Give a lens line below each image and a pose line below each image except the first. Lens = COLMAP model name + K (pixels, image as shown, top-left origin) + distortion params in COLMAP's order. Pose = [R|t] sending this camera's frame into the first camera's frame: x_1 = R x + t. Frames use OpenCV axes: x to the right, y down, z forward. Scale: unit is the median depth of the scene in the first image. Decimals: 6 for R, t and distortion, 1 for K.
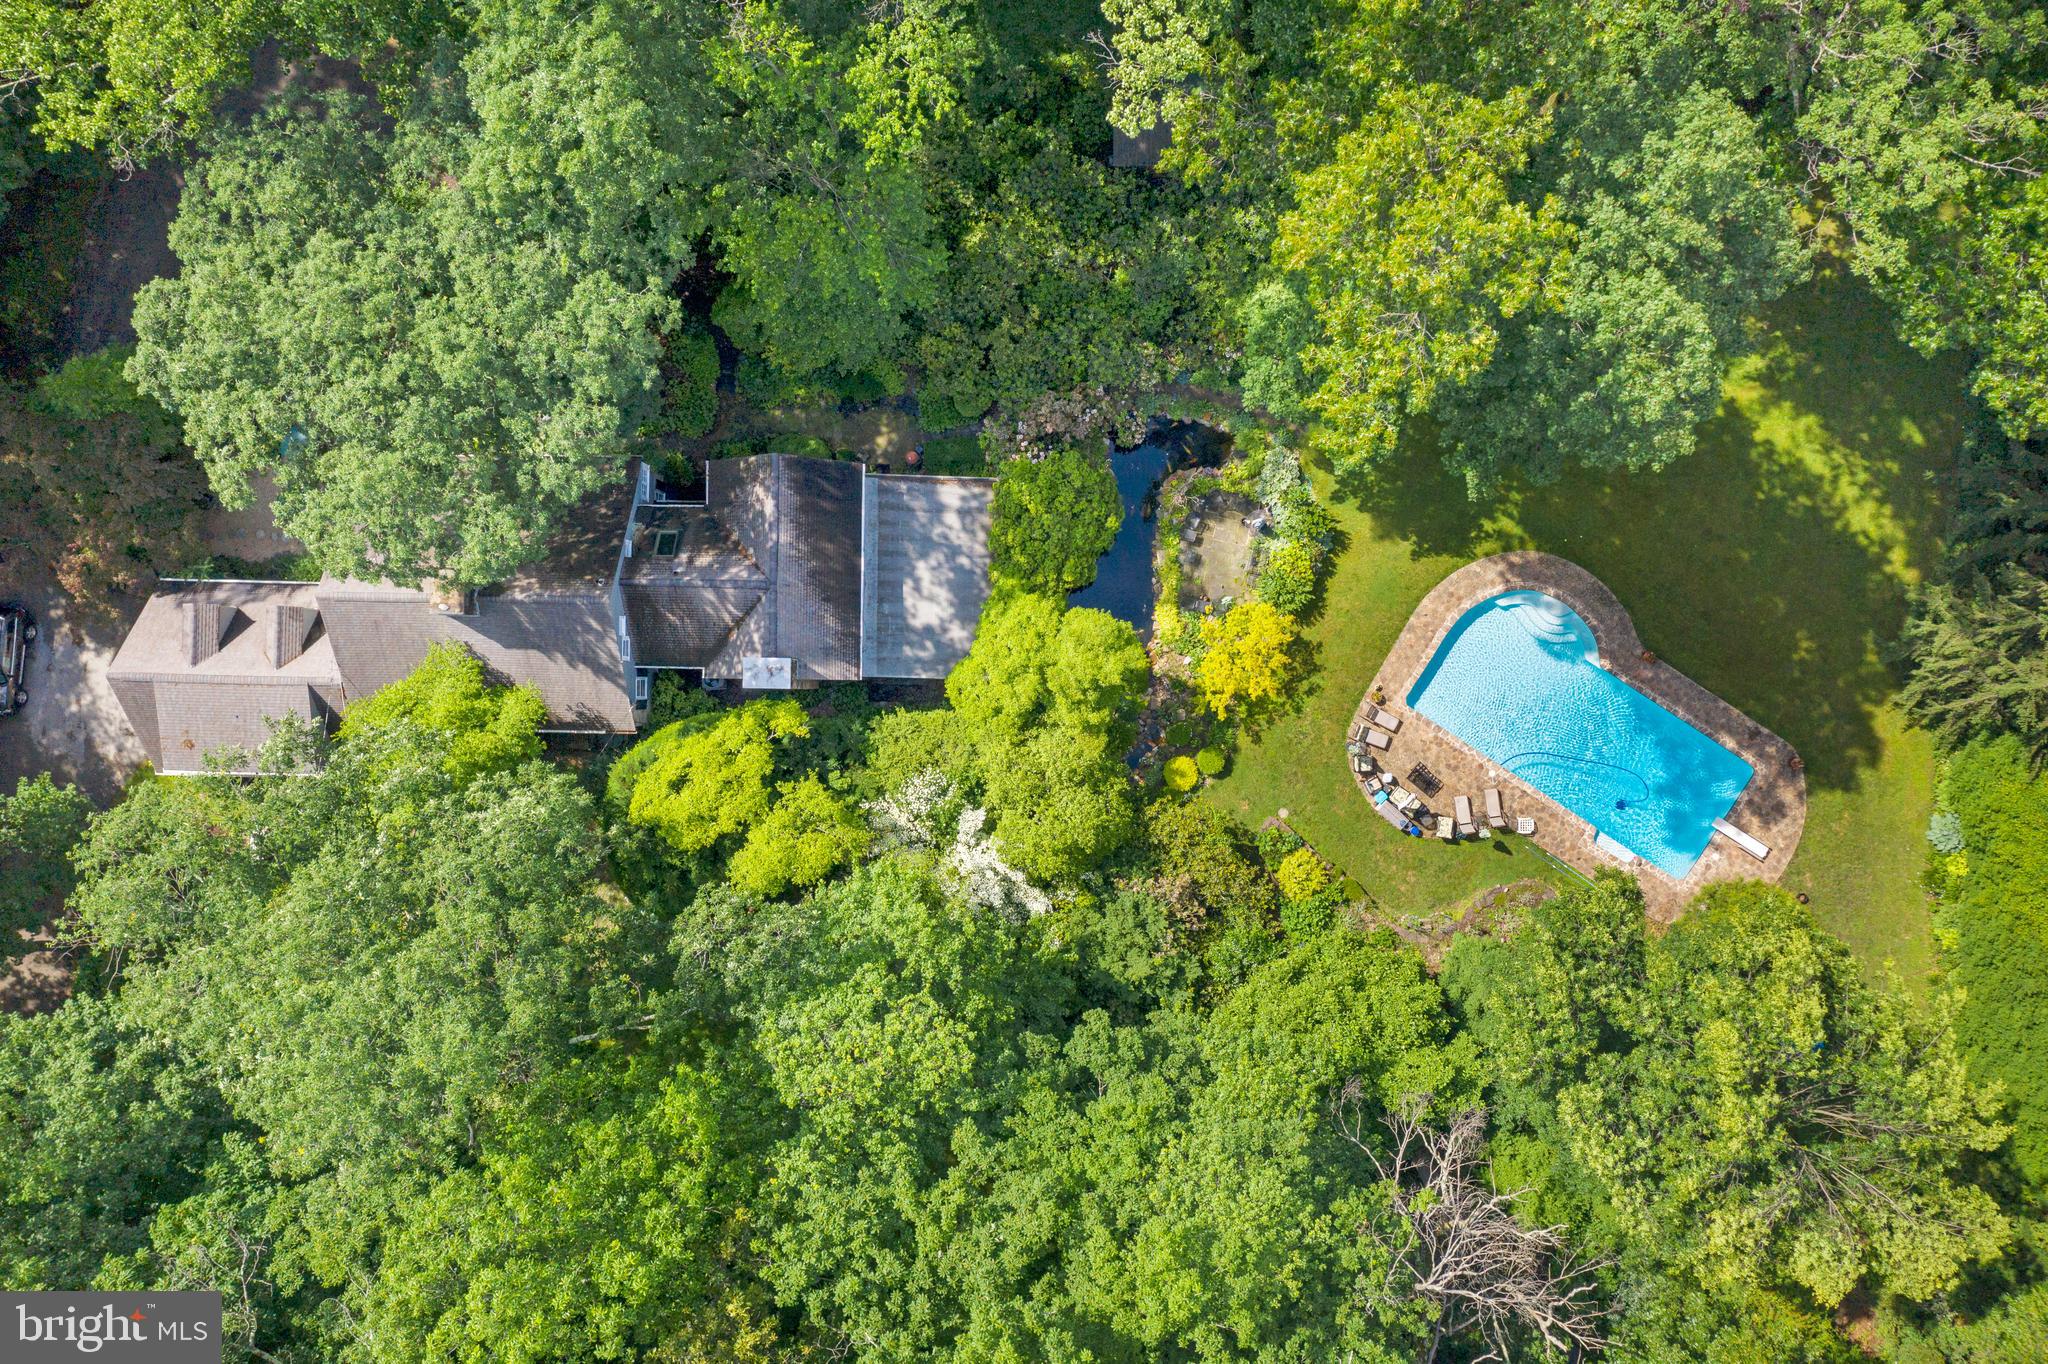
lens RADIAL K [[1637.5, 0, 1026.9], [0, 1637.5, 680.1], [0, 0, 1]] dist [0.016031, 0.002702]
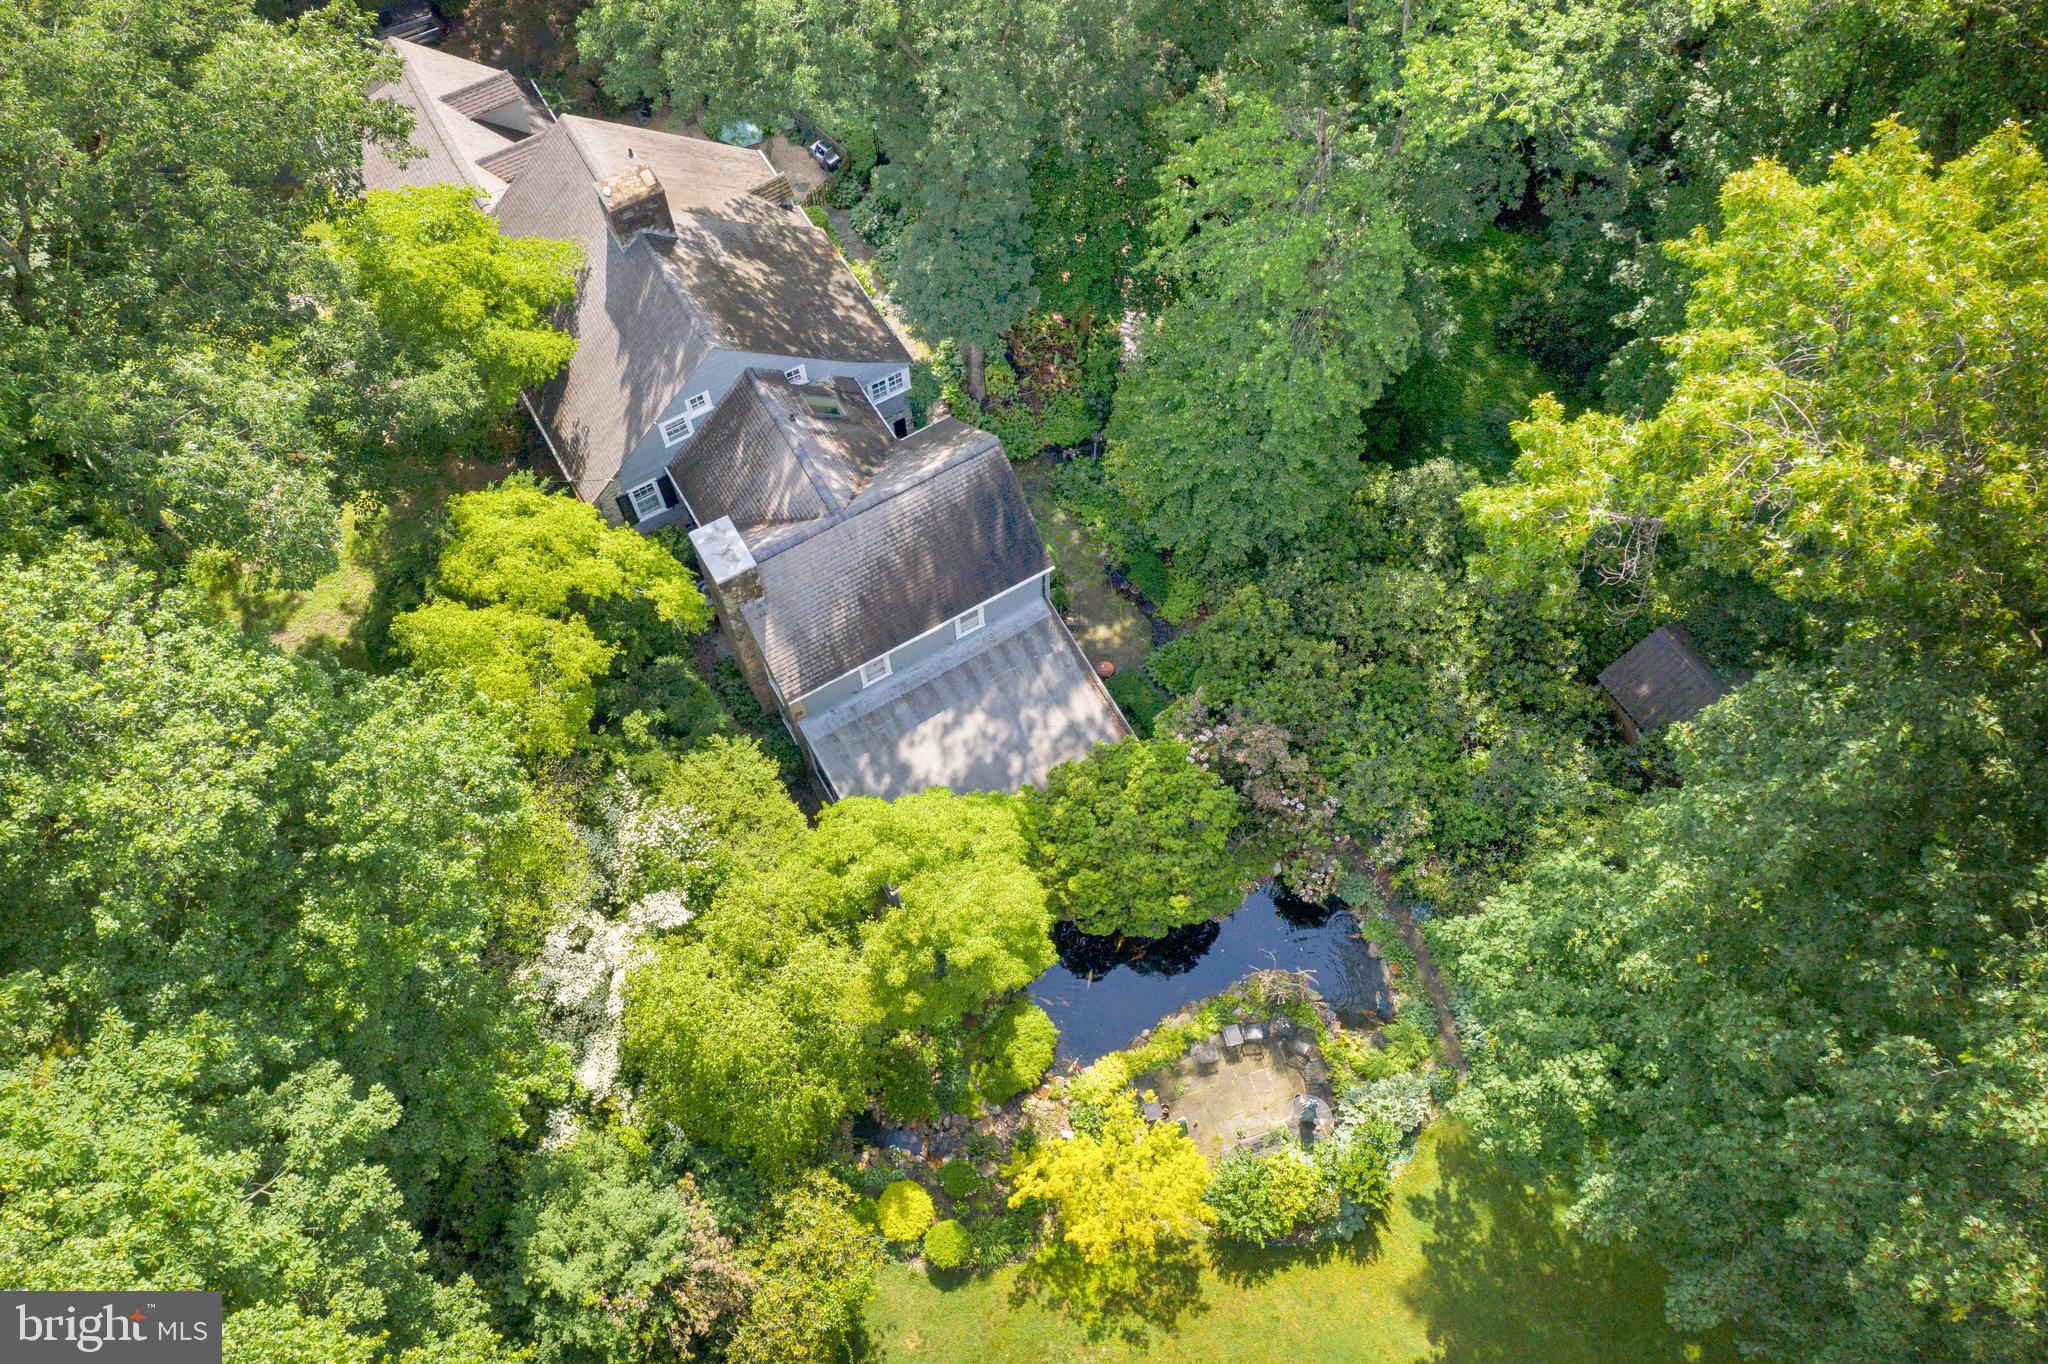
lens RADIAL K [[1637.5, 0, 1017.6], [0, 1637.5, 681.7], [0, 0, 1]] dist [0.016031, 0.002702]
pose [[0.518447, 0.763534, -0.385004, 0.203980], [-0.854949, 0.471559, -0.216088, 0.060859], [0.016561, 0.441190, 0.897261, 0.360488]]
